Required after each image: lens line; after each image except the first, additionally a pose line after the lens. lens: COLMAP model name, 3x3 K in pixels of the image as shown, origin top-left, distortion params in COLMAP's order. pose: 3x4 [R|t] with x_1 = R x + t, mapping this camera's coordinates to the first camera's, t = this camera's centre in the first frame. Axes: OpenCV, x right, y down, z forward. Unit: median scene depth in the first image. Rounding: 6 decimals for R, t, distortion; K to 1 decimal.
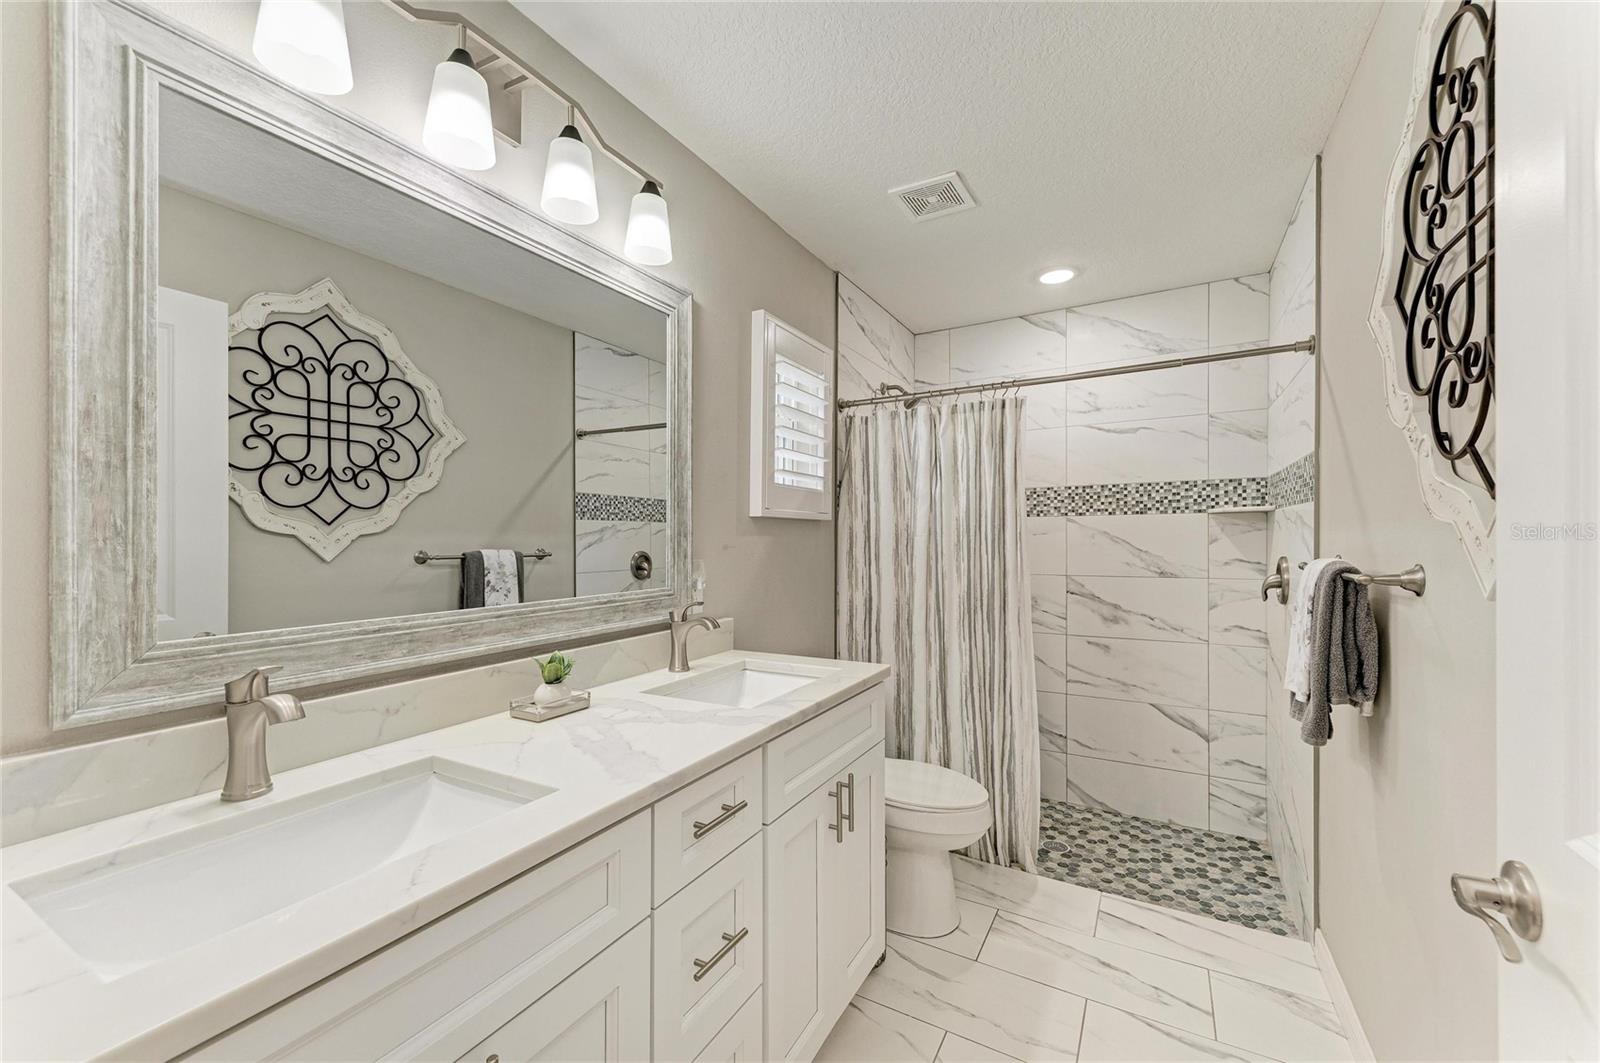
lens RADIAL K [[679.4, 0, 764.4], [0, 679.4, 553.6], [0, 0, 1]] dist [0.015276, -0.005836]
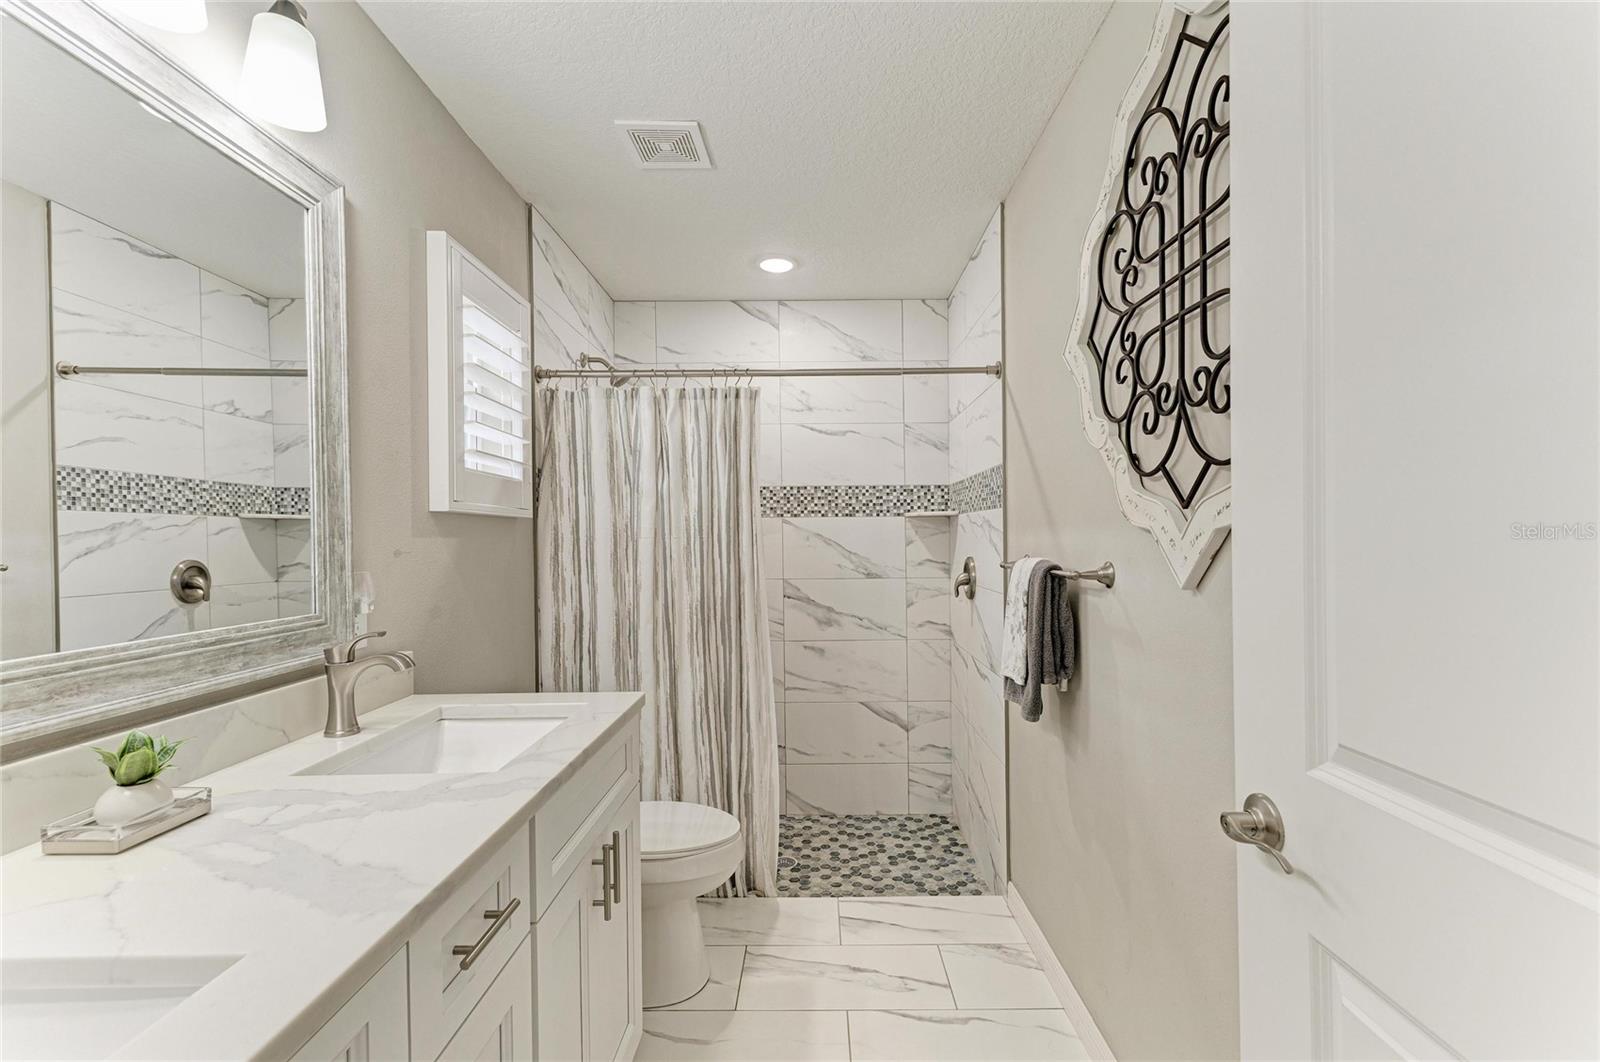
lens RADIAL K [[765.7, 0, 801.7], [0, 765.7, 561.6], [0, 0, 1]] dist [0.012145, -0.000556]
pose [[0.842693, -0.015730, 0.538165, -0.132875], [0.012980, 0.999876, 0.008899, -0.002012], [-0.538238, -0.000514, 0.842793, 0.086142]]
